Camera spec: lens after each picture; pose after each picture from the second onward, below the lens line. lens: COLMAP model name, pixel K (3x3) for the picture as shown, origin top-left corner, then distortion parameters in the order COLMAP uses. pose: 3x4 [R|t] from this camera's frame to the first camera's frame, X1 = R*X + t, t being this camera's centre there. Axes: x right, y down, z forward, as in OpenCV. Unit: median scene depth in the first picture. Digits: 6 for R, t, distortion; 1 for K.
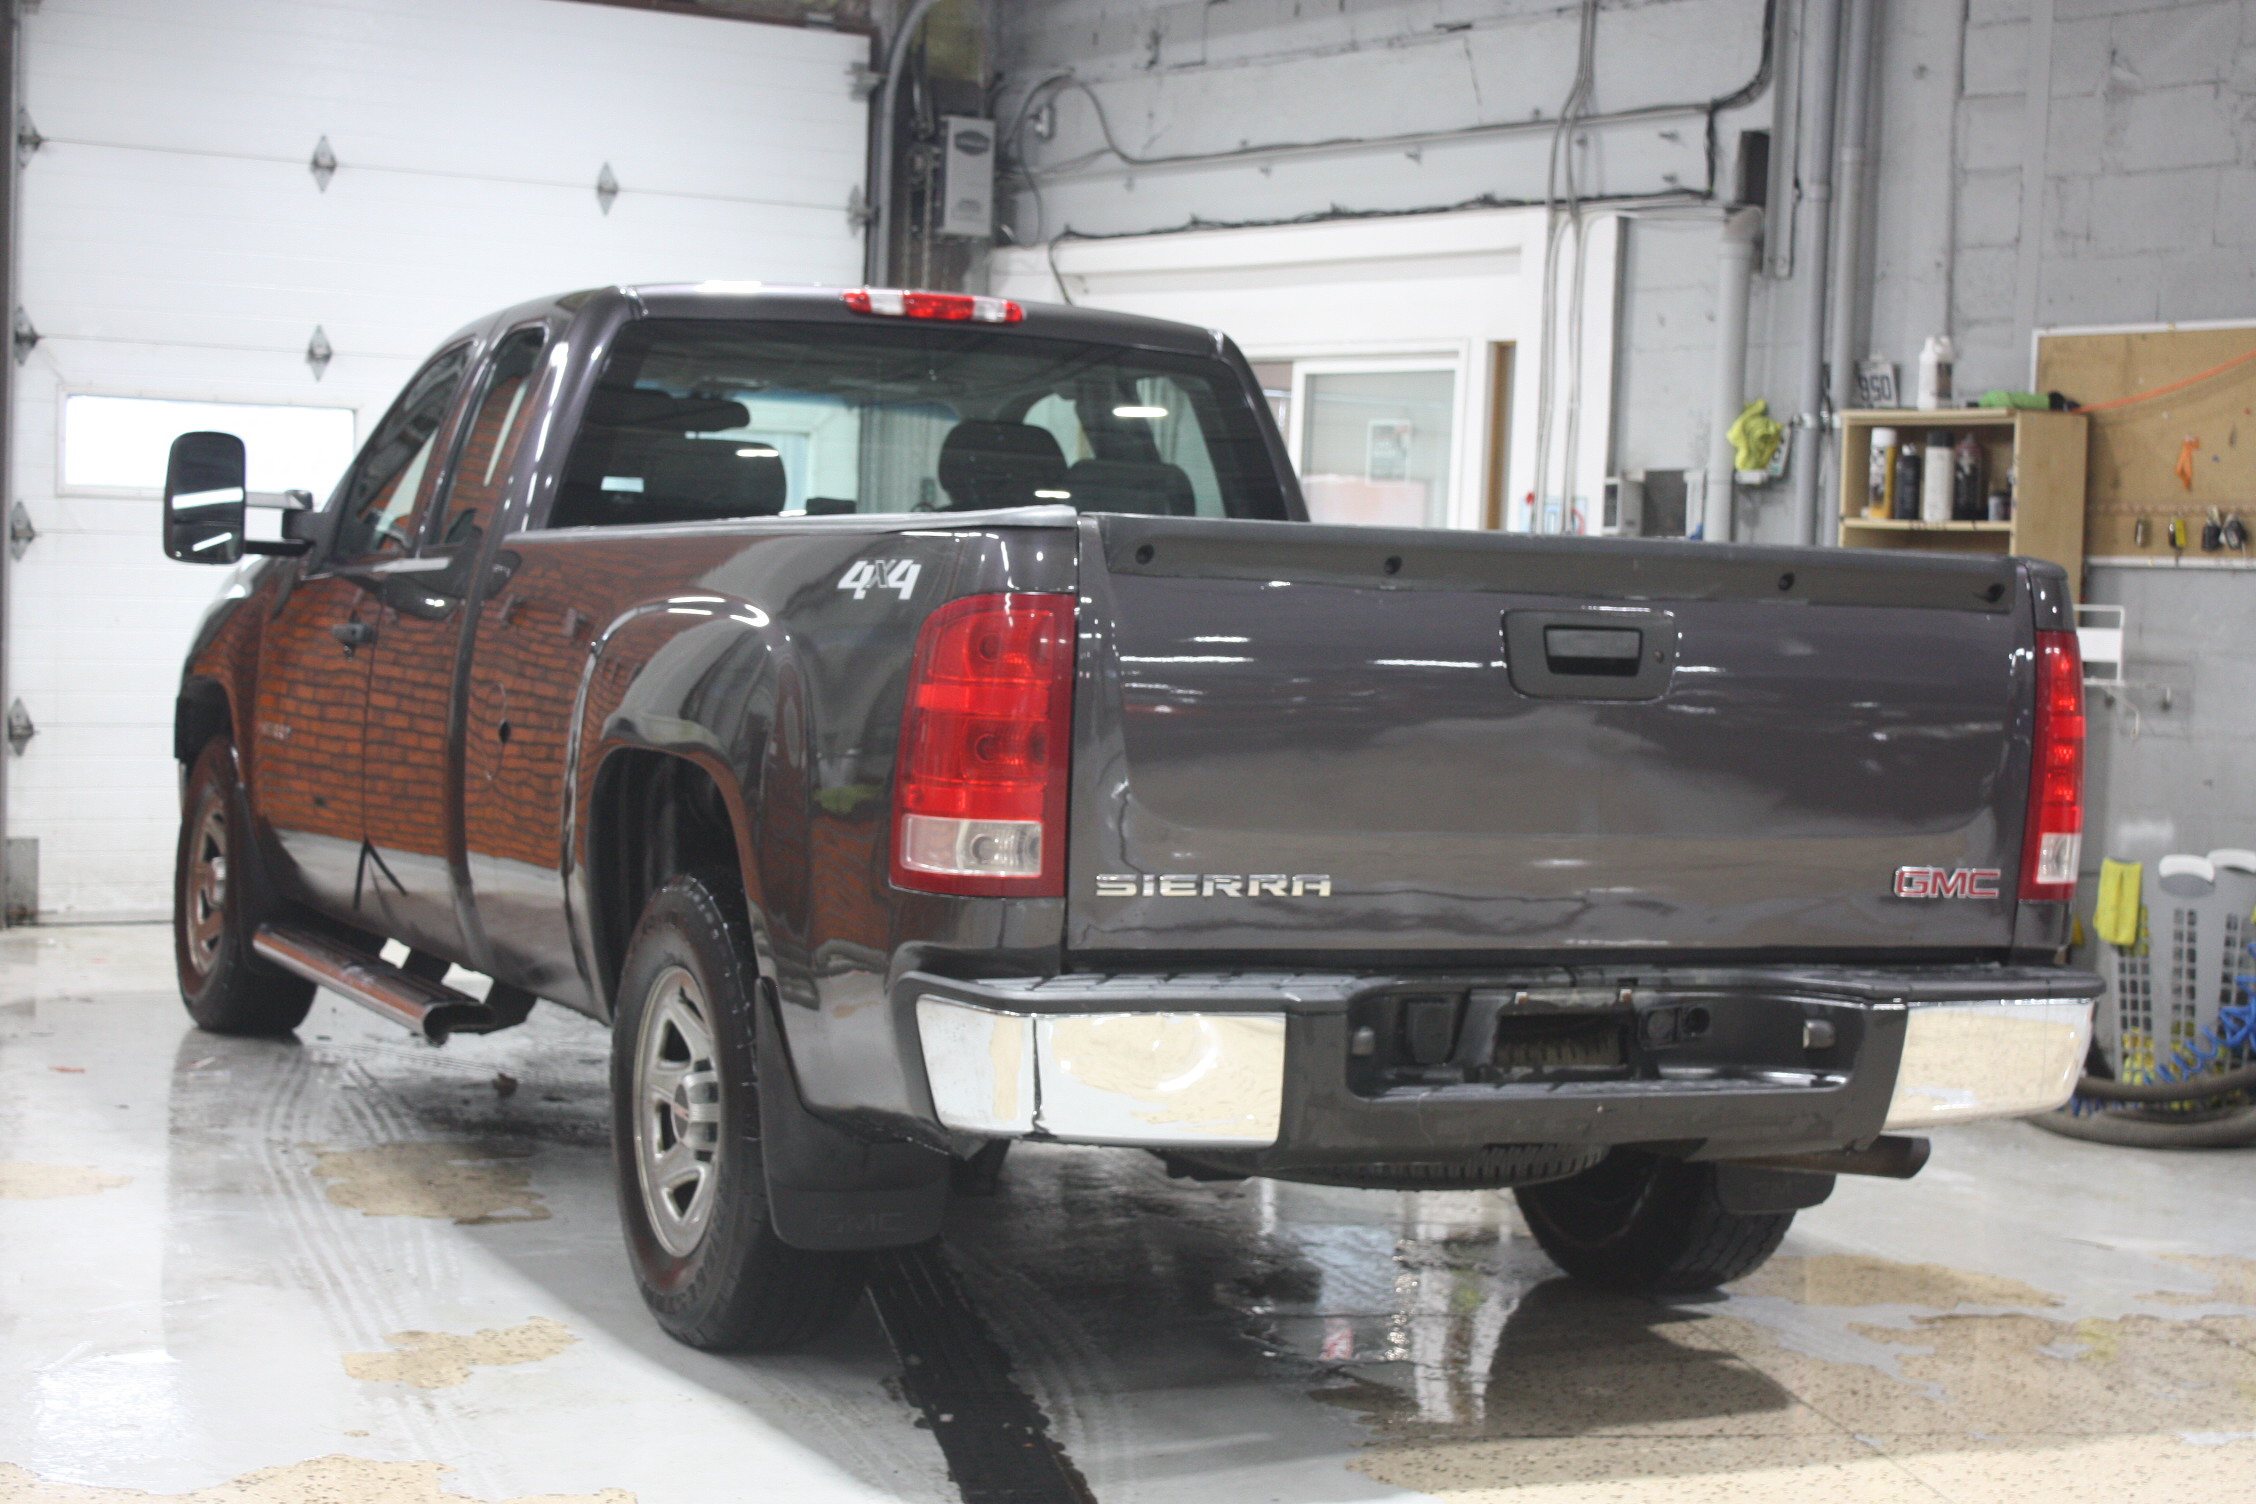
lens RADIAL K [[3971.3, 0, 1136.2], [0, 3971.3, 756.0], [0, 0, 1]] dist [-0.000919, 0.000000]
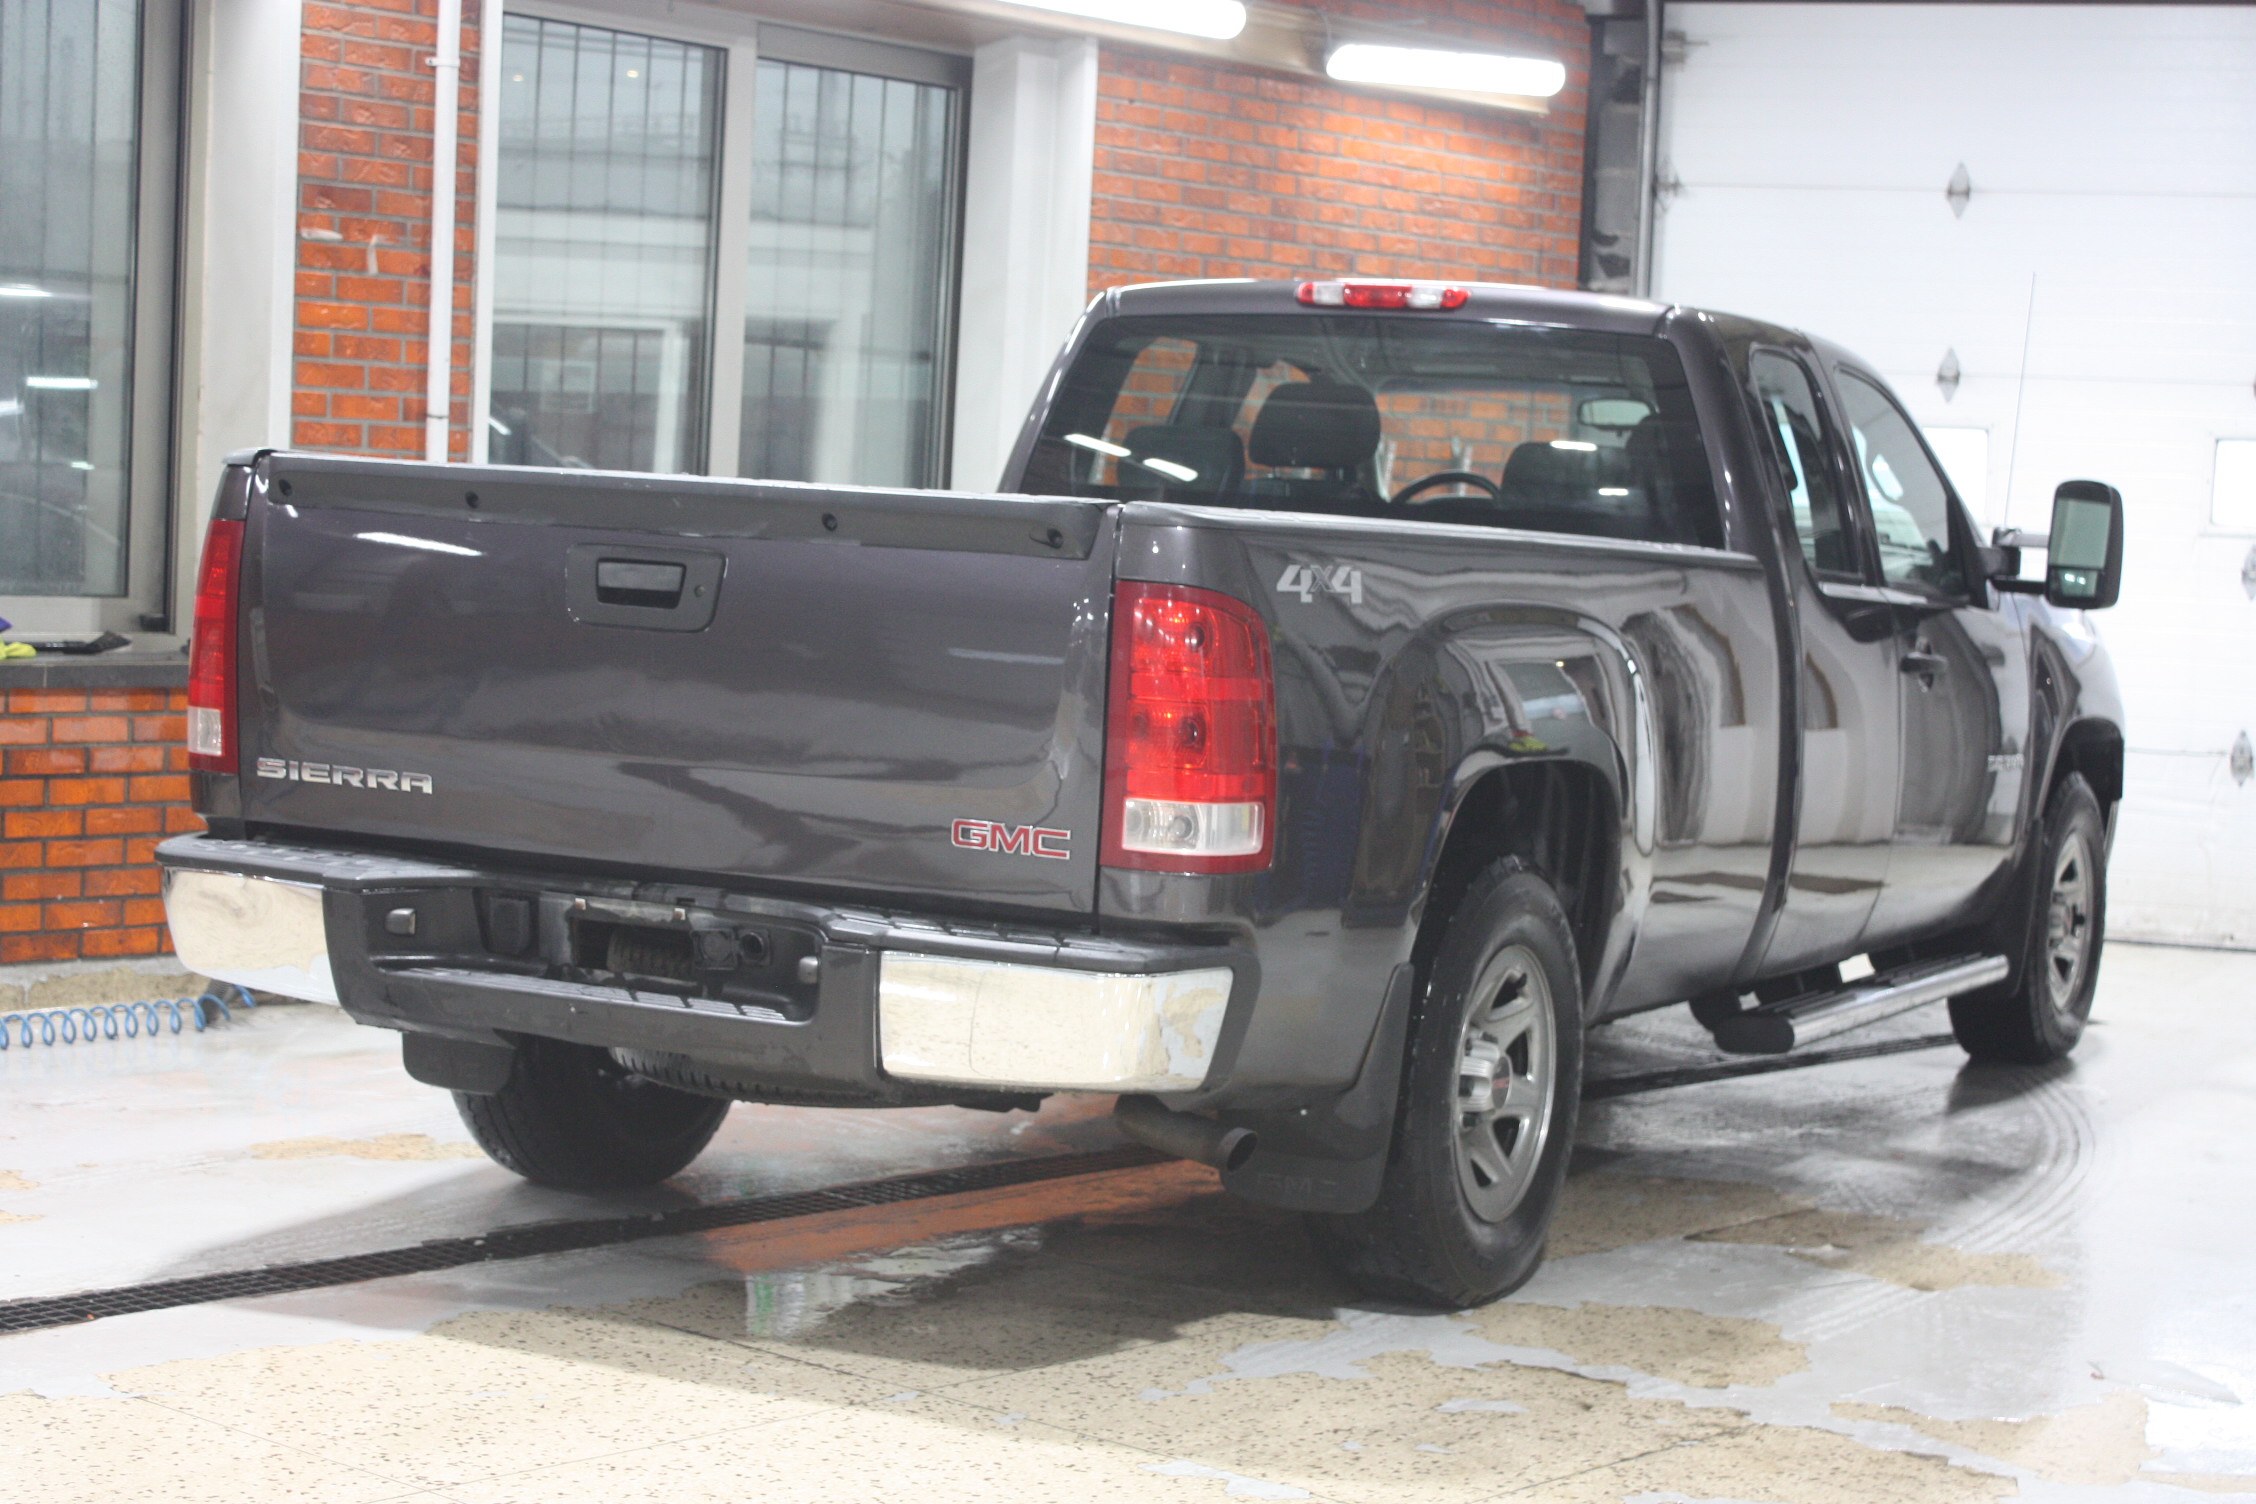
lens RADIAL K [[3971.3, 0, 1130.6], [0, 3971.3, 752.9], [0, 0, 1]] dist [-0.000919, 0.000000]
pose [[0.628120, 0.048210, -0.776622, 0.996848], [-0.065644, 0.997804, 0.008848, 0.000752], [0.775343, 0.045424, 0.629905, 0.423956]]
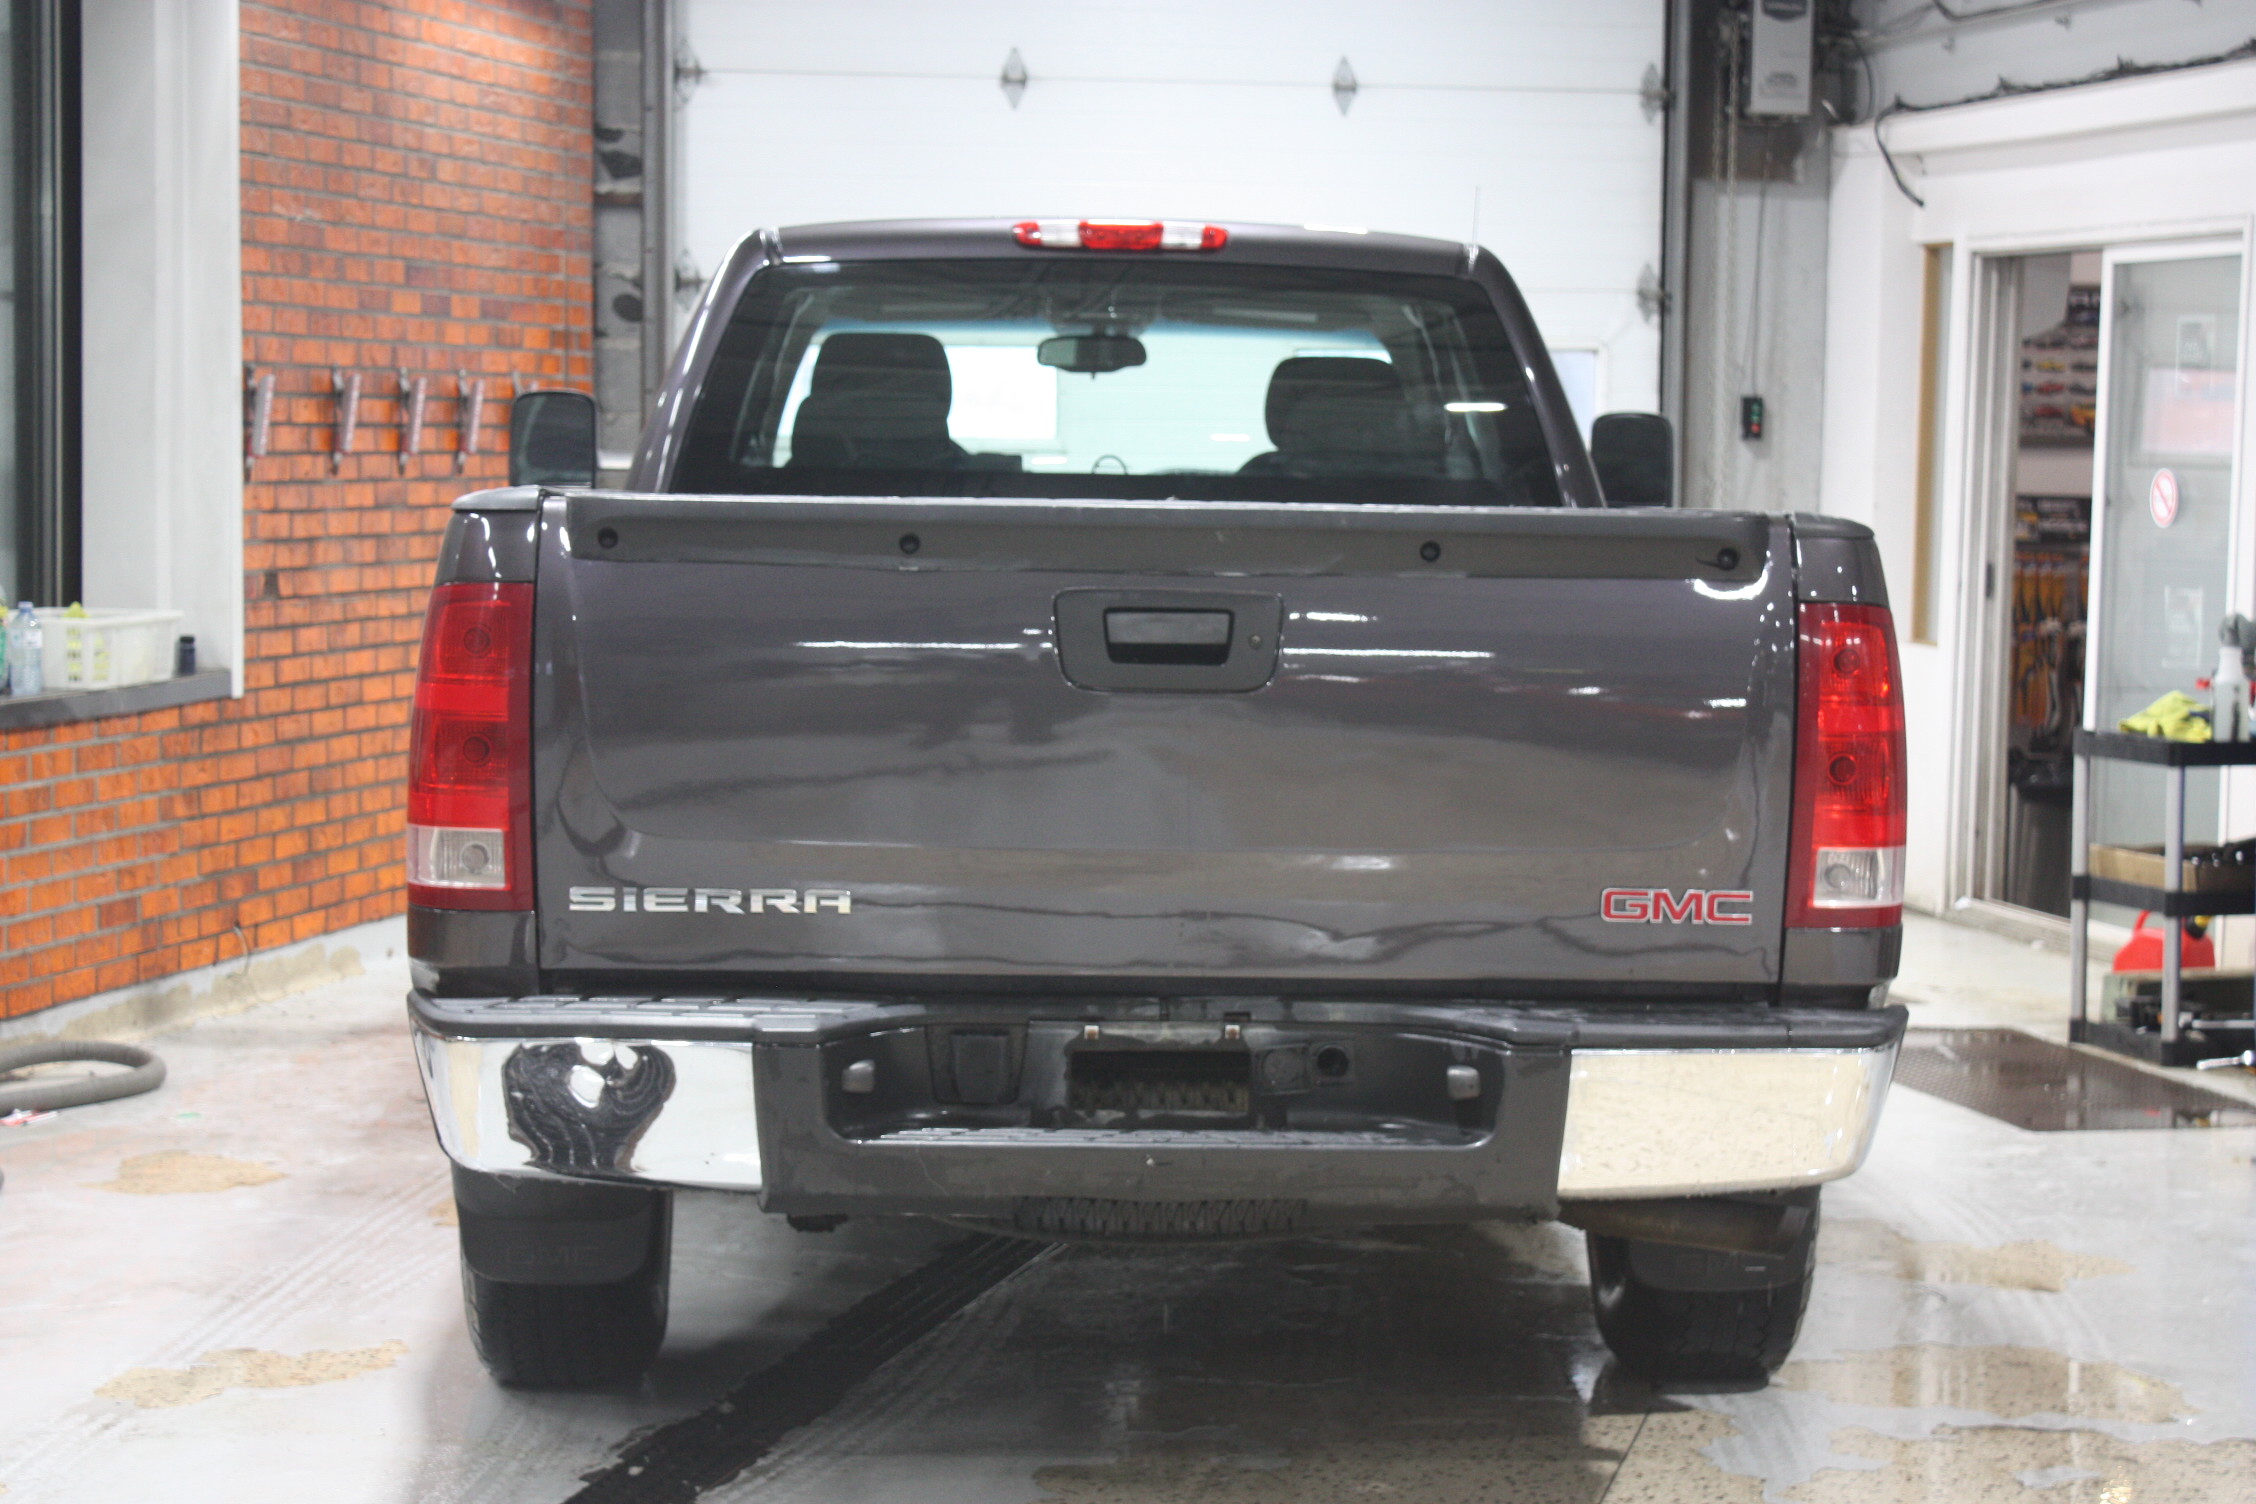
lens RADIAL K [[4542.4, 0, 1115.5], [0, 4542.4, 749.1], [0, 0, 1]] dist [0.055944, 0.000000]
pose [[0.924396, 0.001795, -0.381430, 0.472162], [0.002971, 0.999925, 0.011907, -0.013265], [0.381423, -0.012140, 0.924321, 0.071280]]
